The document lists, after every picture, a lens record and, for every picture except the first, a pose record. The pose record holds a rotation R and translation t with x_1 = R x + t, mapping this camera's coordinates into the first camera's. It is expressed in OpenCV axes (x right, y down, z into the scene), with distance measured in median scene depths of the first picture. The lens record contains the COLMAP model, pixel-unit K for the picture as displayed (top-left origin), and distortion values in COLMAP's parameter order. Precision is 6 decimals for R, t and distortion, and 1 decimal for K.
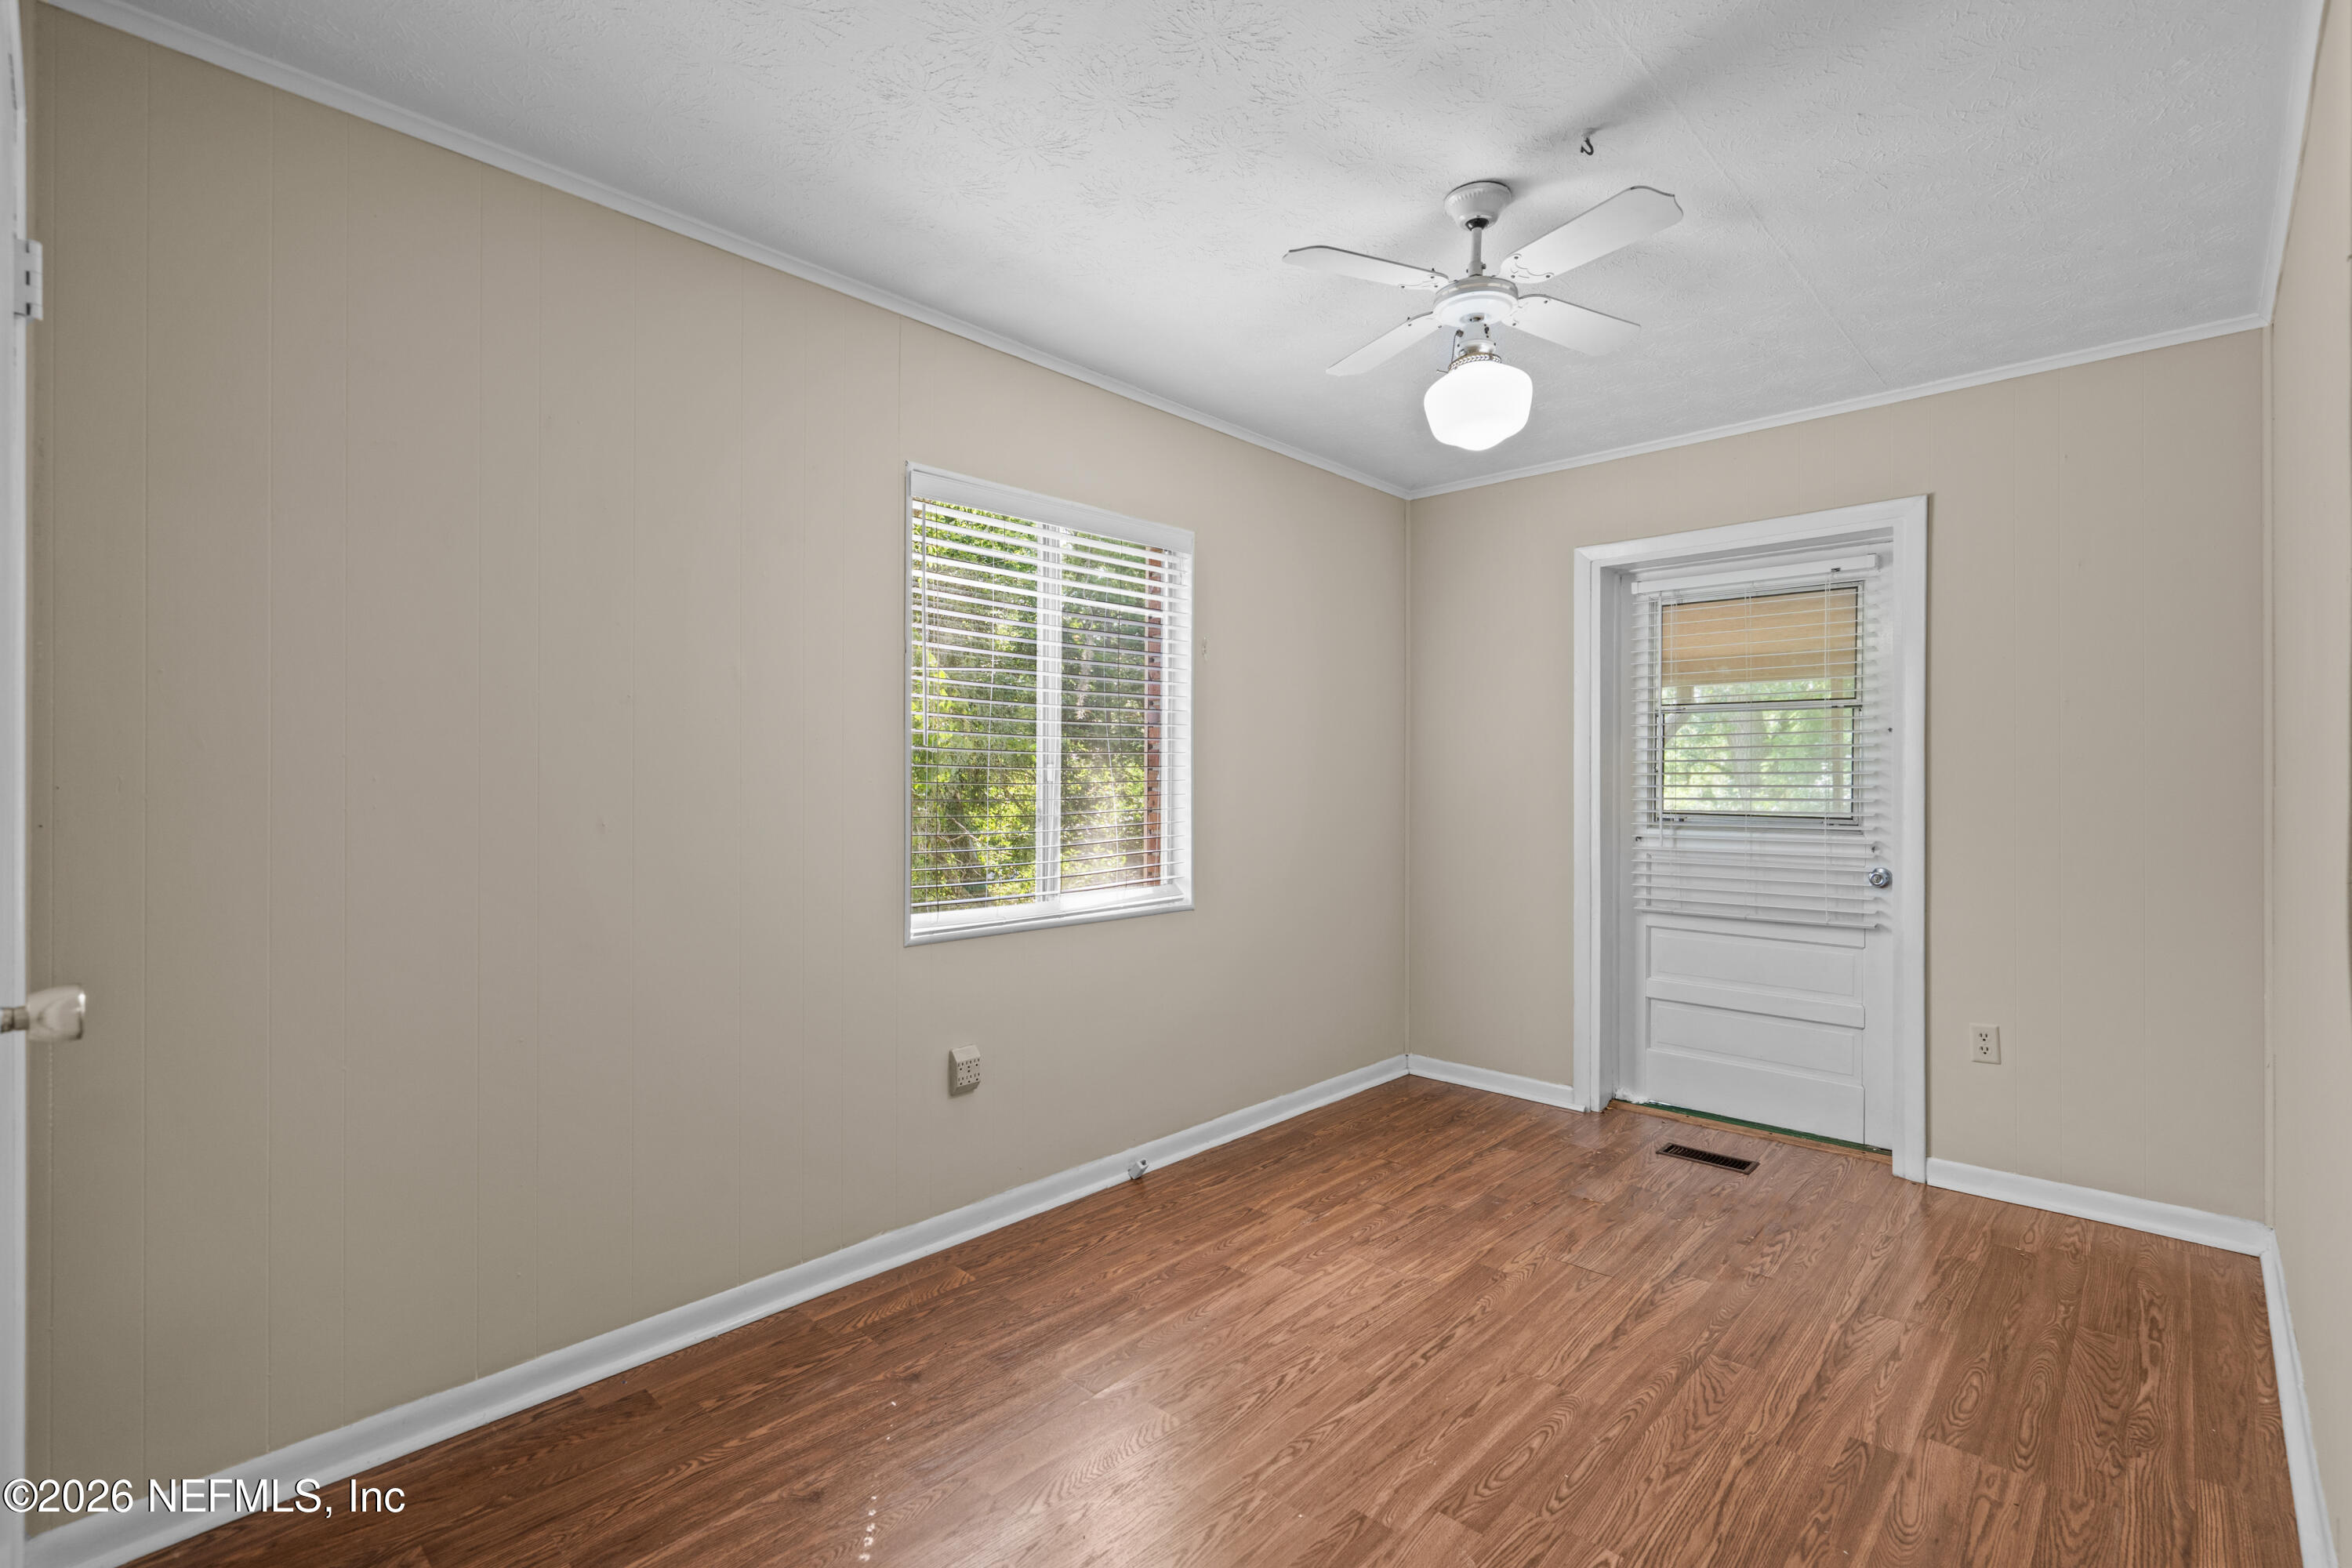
lens RADIAL K [[1066.5, 0, 1183.1], [0, 1066.5, 799.4], [0, 0, 1]] dist [-0.003535, 0.000323]
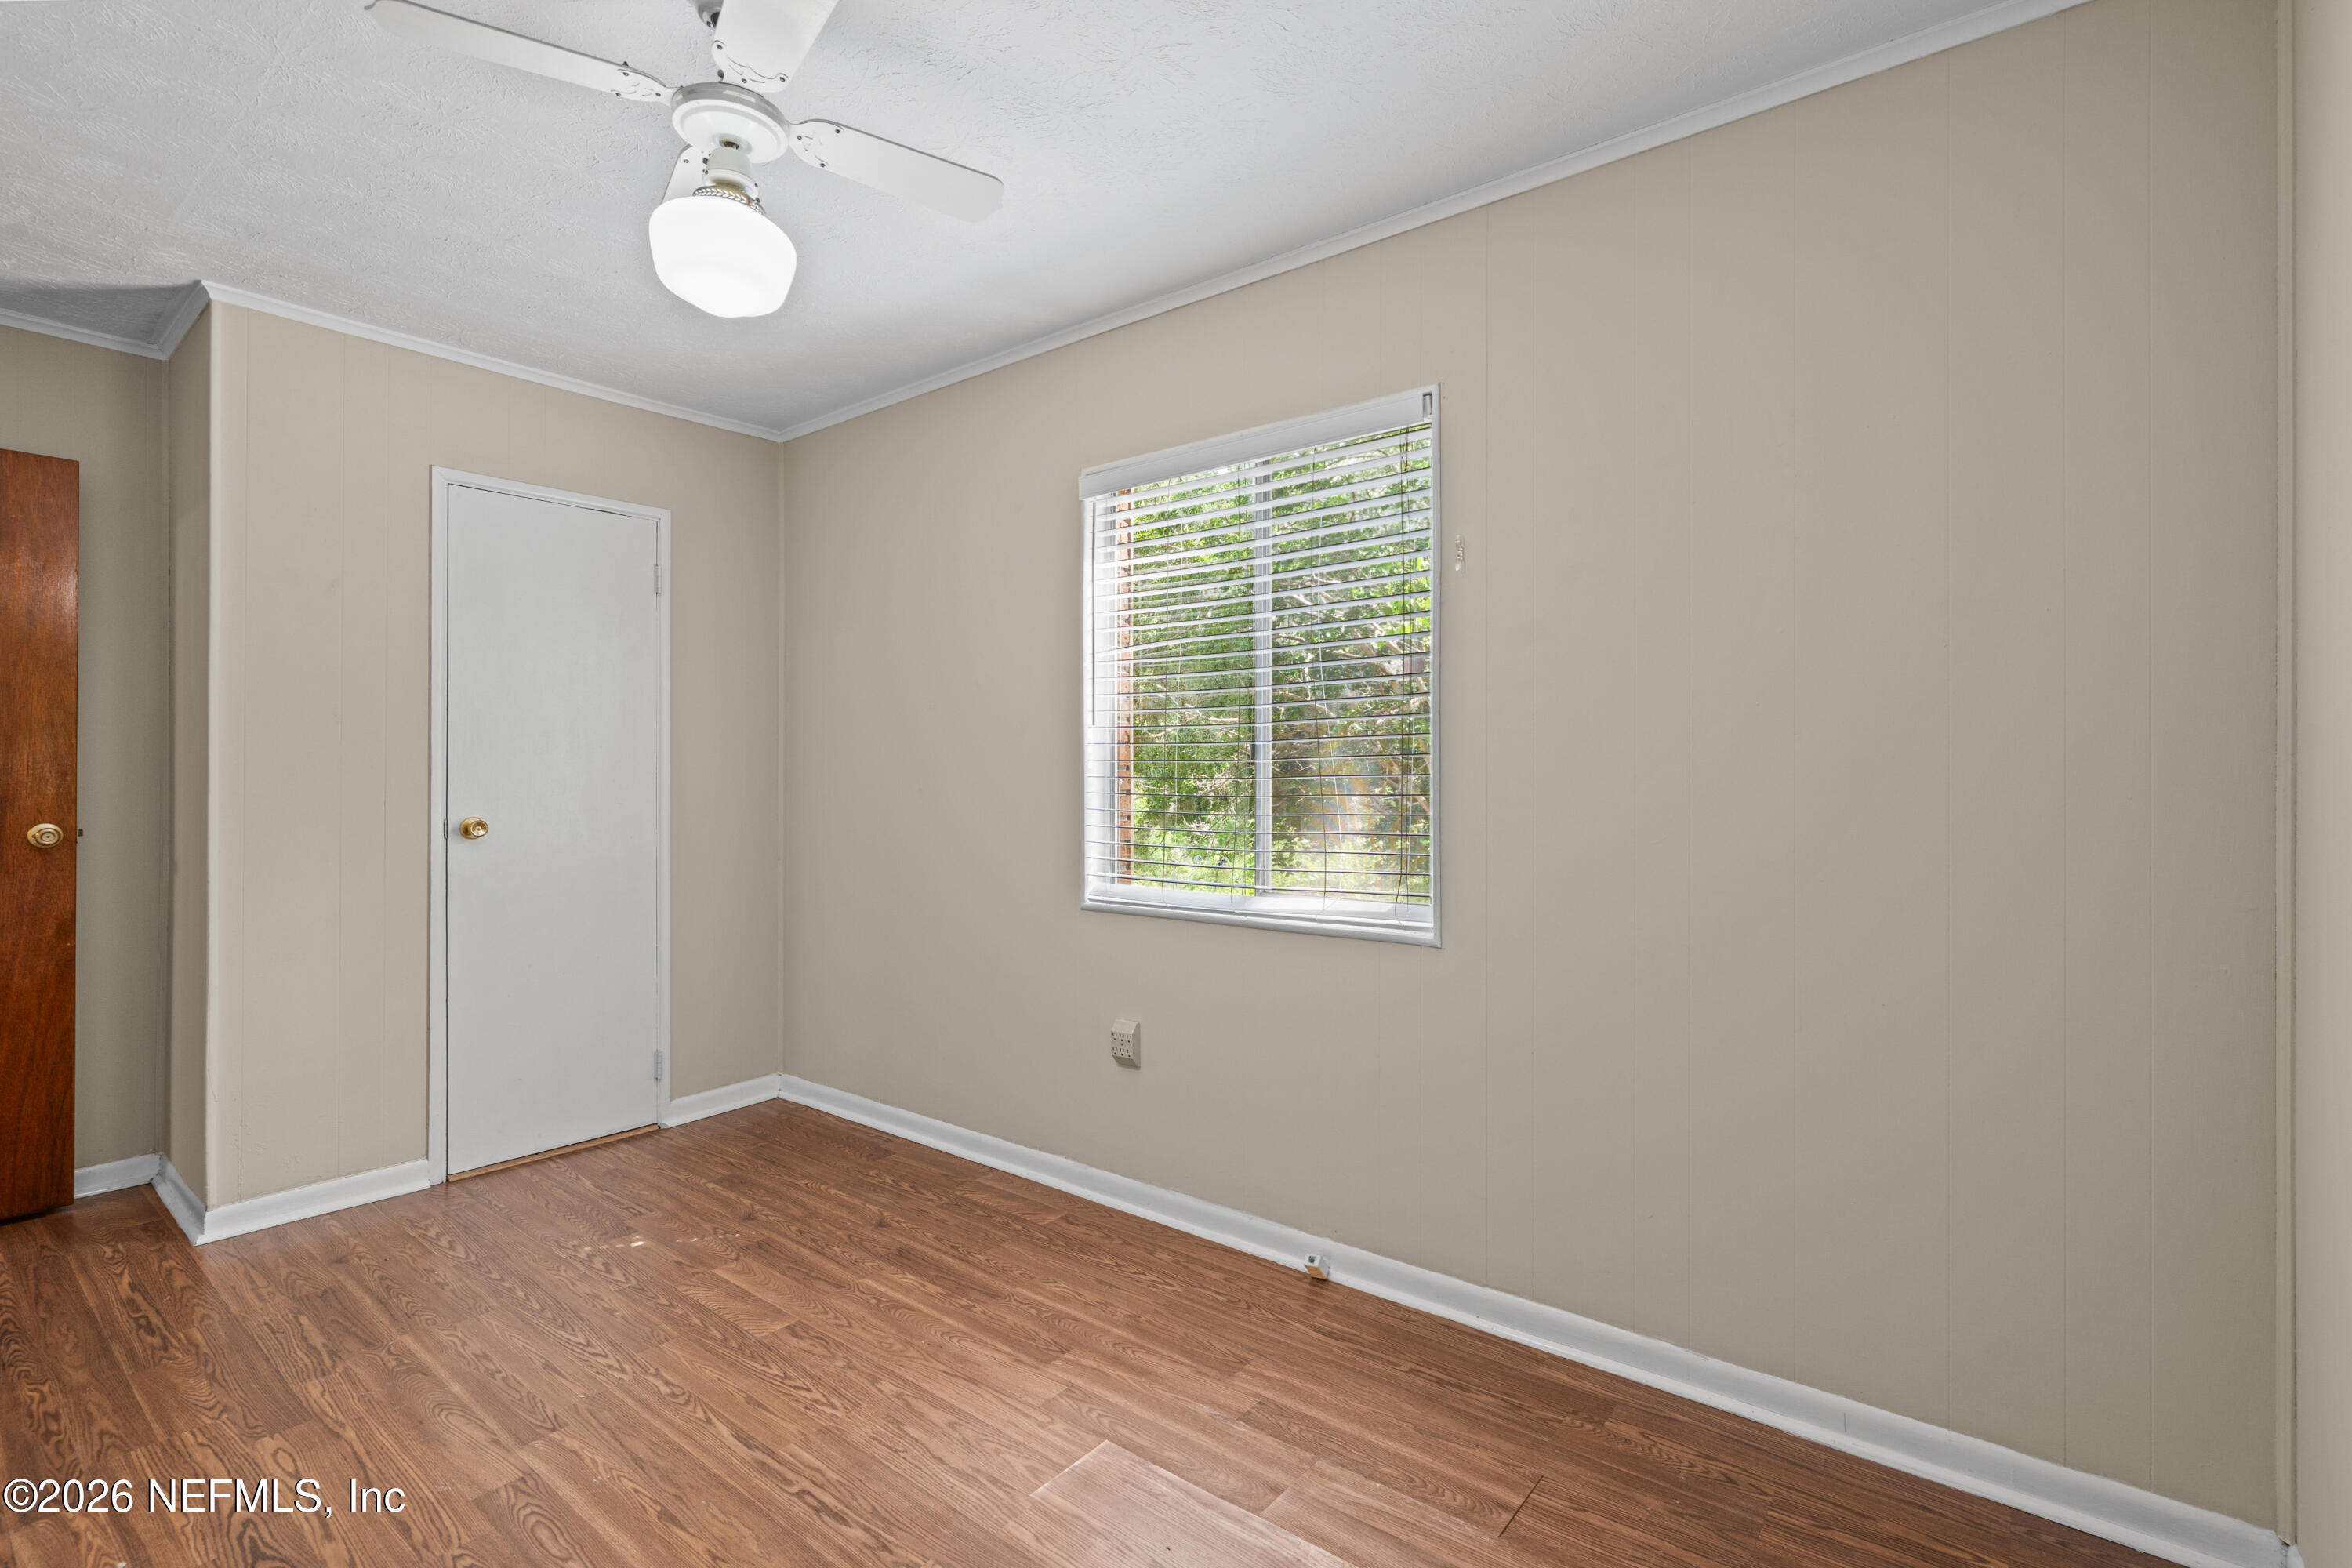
lens RADIAL K [[1066.5, 0, 1177.6], [0, 1066.5, 777.8], [0, 0, 1]] dist [-0.003535, 0.000323]
pose [[0.085368, -0.001635, -0.996348, 0.859083], [-0.019534, 0.999804, -0.003315, 0.003985], [0.996158, 0.019745, 0.085320, 1.009478]]
